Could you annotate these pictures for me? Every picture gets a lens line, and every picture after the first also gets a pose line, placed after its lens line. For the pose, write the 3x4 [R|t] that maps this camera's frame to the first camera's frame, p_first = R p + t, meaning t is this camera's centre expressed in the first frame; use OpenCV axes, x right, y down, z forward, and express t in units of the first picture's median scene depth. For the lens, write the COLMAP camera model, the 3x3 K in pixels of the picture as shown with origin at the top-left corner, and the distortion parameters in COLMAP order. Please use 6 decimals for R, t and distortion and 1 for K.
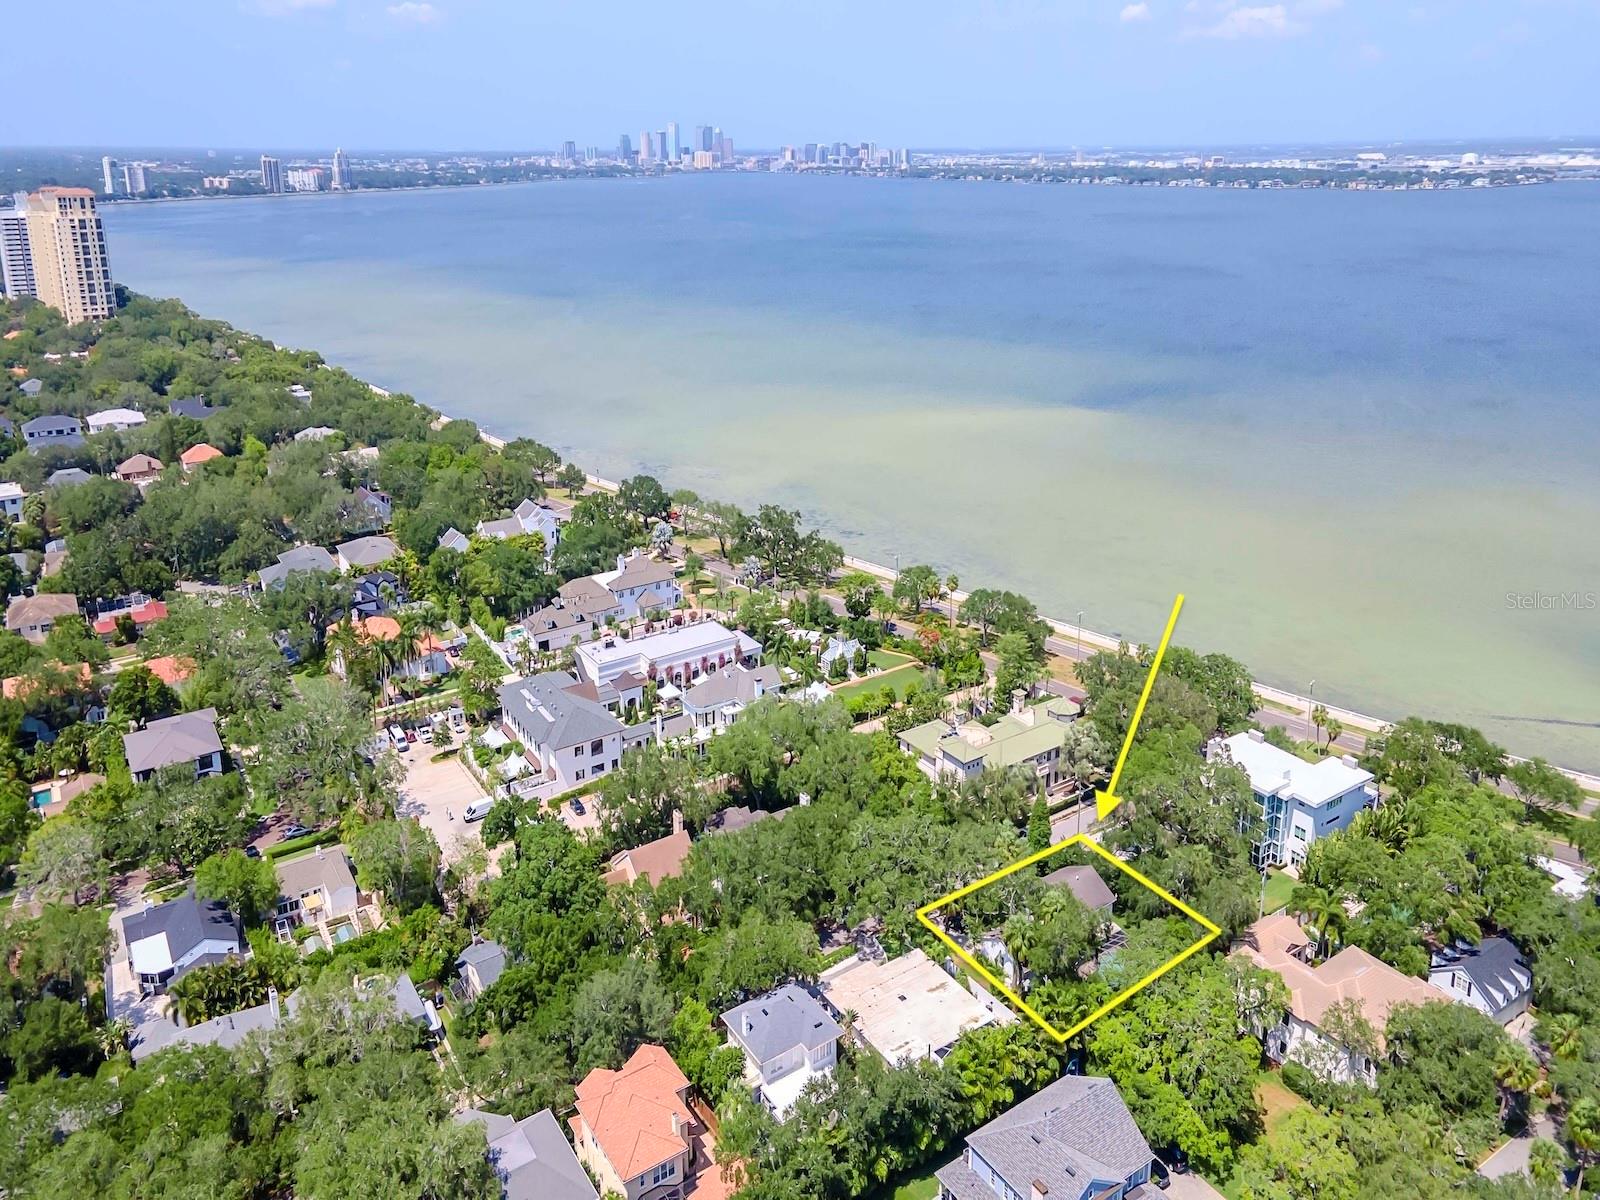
lens RADIAL K [[1151.6, 0, 810.9], [0, 1151.6, 451.2], [0, 0, 1]] dist [0.001880, 0.053222]
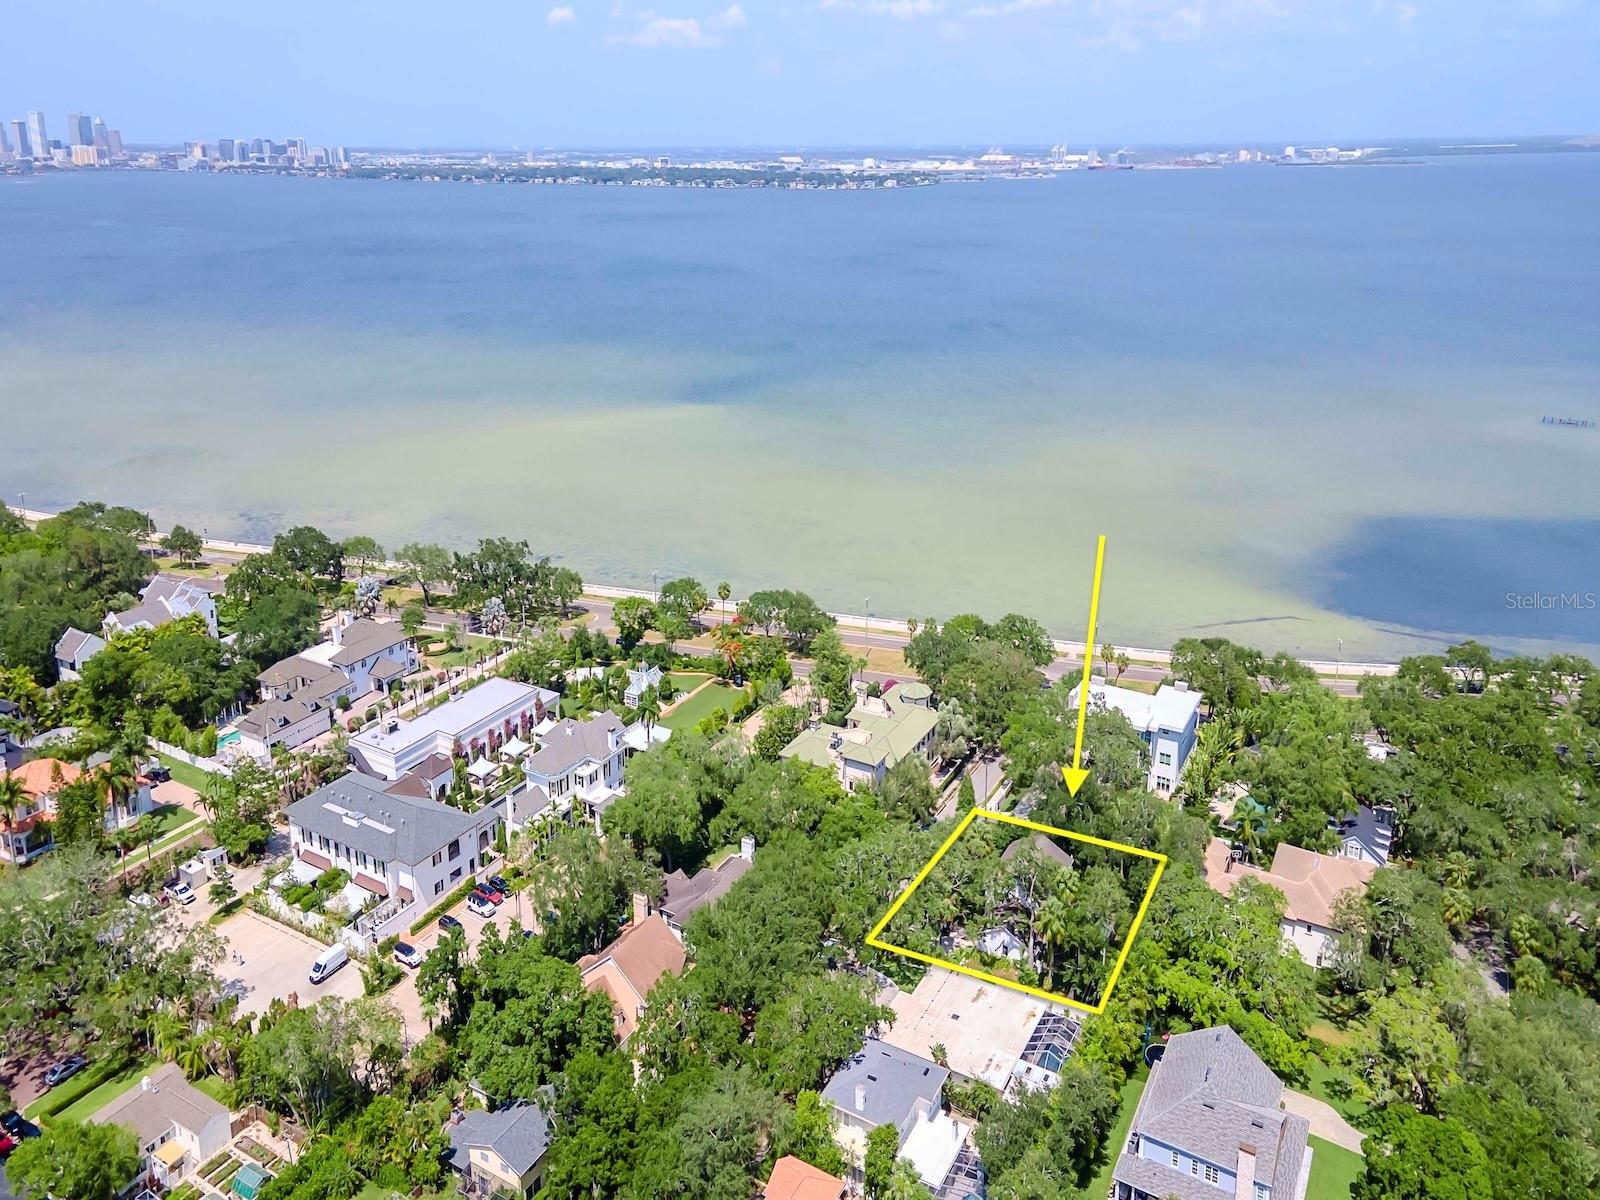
lens RADIAL K [[1151.6, 0, 810.9], [0, 1151.6, 451.2], [0, 0, 1]] dist [0.001880, 0.053222]
pose [[0.893013, -0.106744, 0.437189, -0.111908], [0.107024, 0.993965, 0.024076, -0.009353], [-0.437120, 0.025289, 0.899047, 0.046707]]
